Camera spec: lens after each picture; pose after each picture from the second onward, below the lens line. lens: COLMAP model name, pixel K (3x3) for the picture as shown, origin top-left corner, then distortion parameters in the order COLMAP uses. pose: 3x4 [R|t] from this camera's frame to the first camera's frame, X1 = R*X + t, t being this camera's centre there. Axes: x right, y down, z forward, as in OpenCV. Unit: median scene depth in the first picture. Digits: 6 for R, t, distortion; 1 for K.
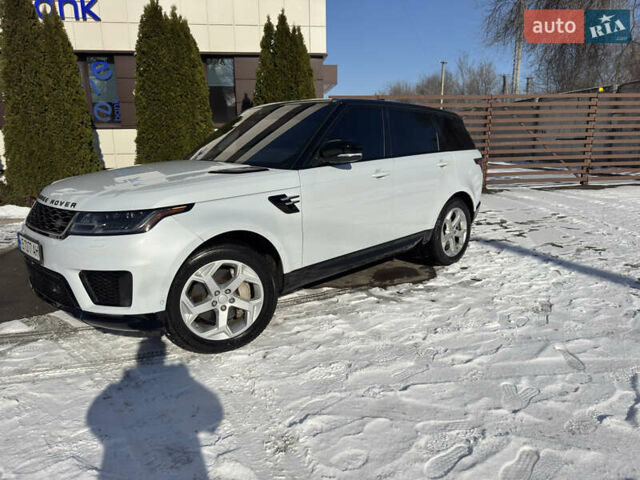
lens RADIAL K [[457.8, 0, 318.1], [0, 457.8, 231.4], [0, 0, 1]] dist [-0.024597, -0.000581]
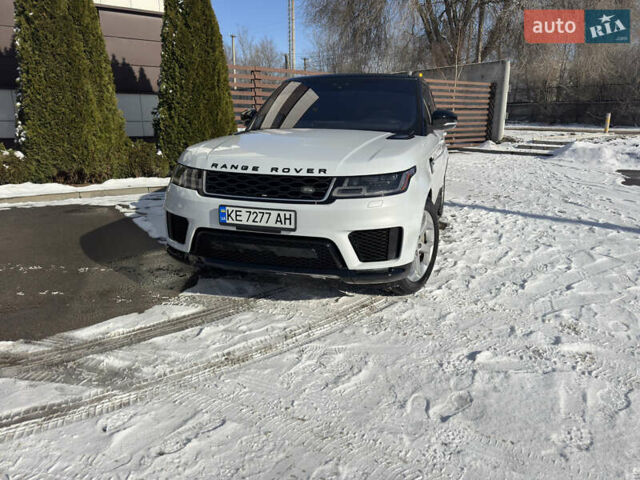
lens RADIAL K [[446.2, 0, 324.4], [0, 446.2, 237.6], [0, 0, 1]] dist [0.059538, -0.076436]
pose [[0.874889, -0.105371, 0.472722, -0.974076], [0.071955, 0.993493, 0.088281, 0.002516], [-0.478948, -0.043221, 0.876779, 0.105071]]
